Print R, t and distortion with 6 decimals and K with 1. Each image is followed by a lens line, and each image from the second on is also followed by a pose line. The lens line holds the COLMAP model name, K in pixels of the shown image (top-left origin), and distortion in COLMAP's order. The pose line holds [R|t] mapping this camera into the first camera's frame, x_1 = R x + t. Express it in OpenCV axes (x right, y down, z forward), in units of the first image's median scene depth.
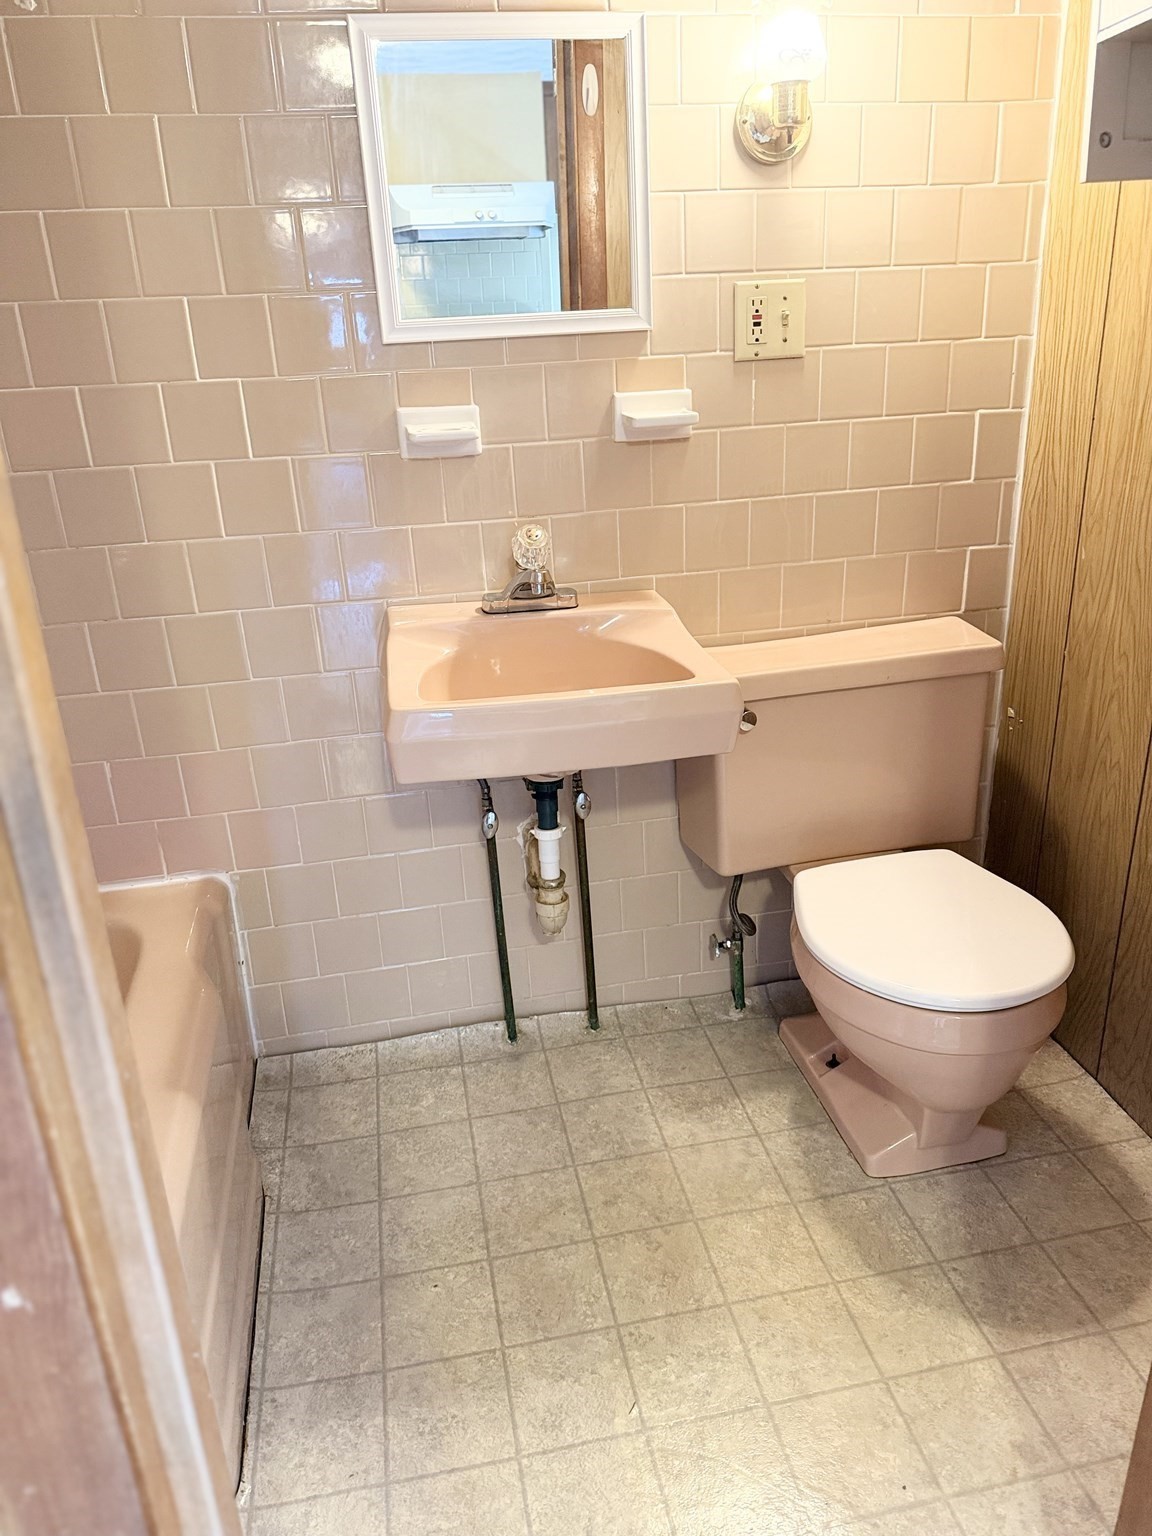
lens RADIAL K [[1086.4, 0, 569.0], [0, 1086.4, 773.6], [0, 0, 1]] dist [0.051101, -0.071464]
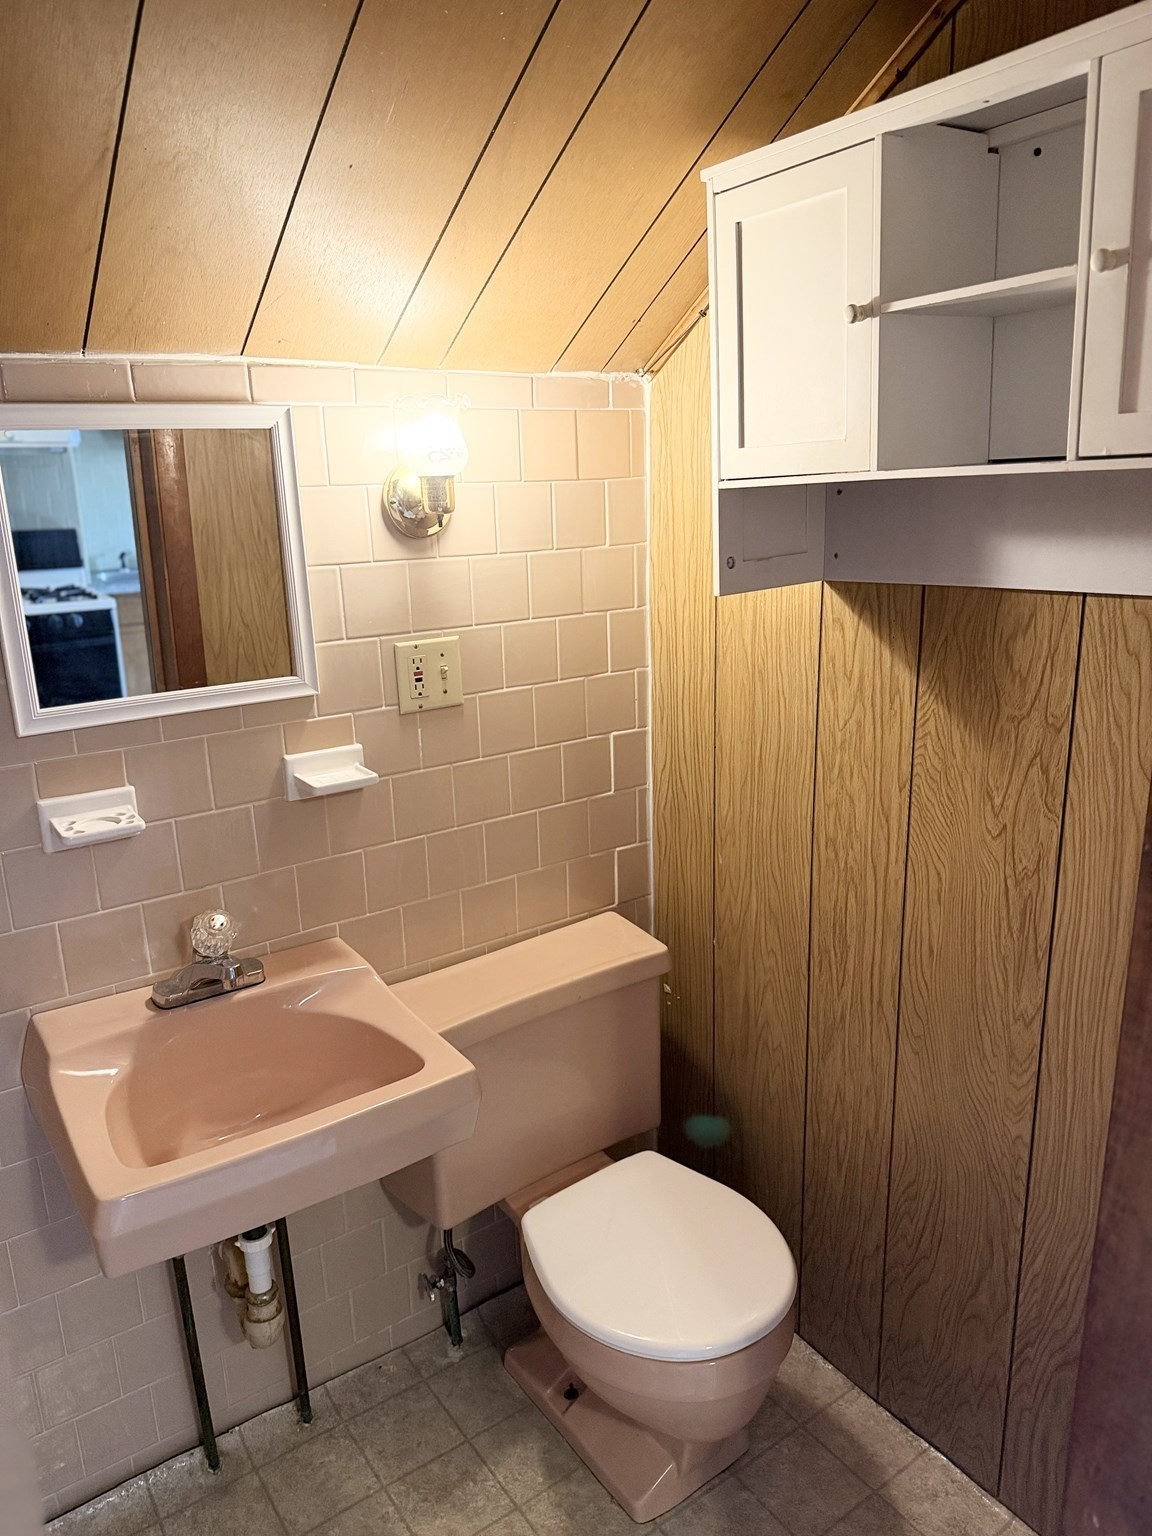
lens RADIAL K [[1086.4, 0, 569.0], [0, 1086.4, 773.6], [0, 0, 1]] dist [0.051101, -0.071464]
pose [[0.909307, -0.088463, 0.406614, -0.116286], [0.139889, 0.985258, -0.098479, -0.196380], [-0.391908, 0.146428, 0.908277, 0.034085]]
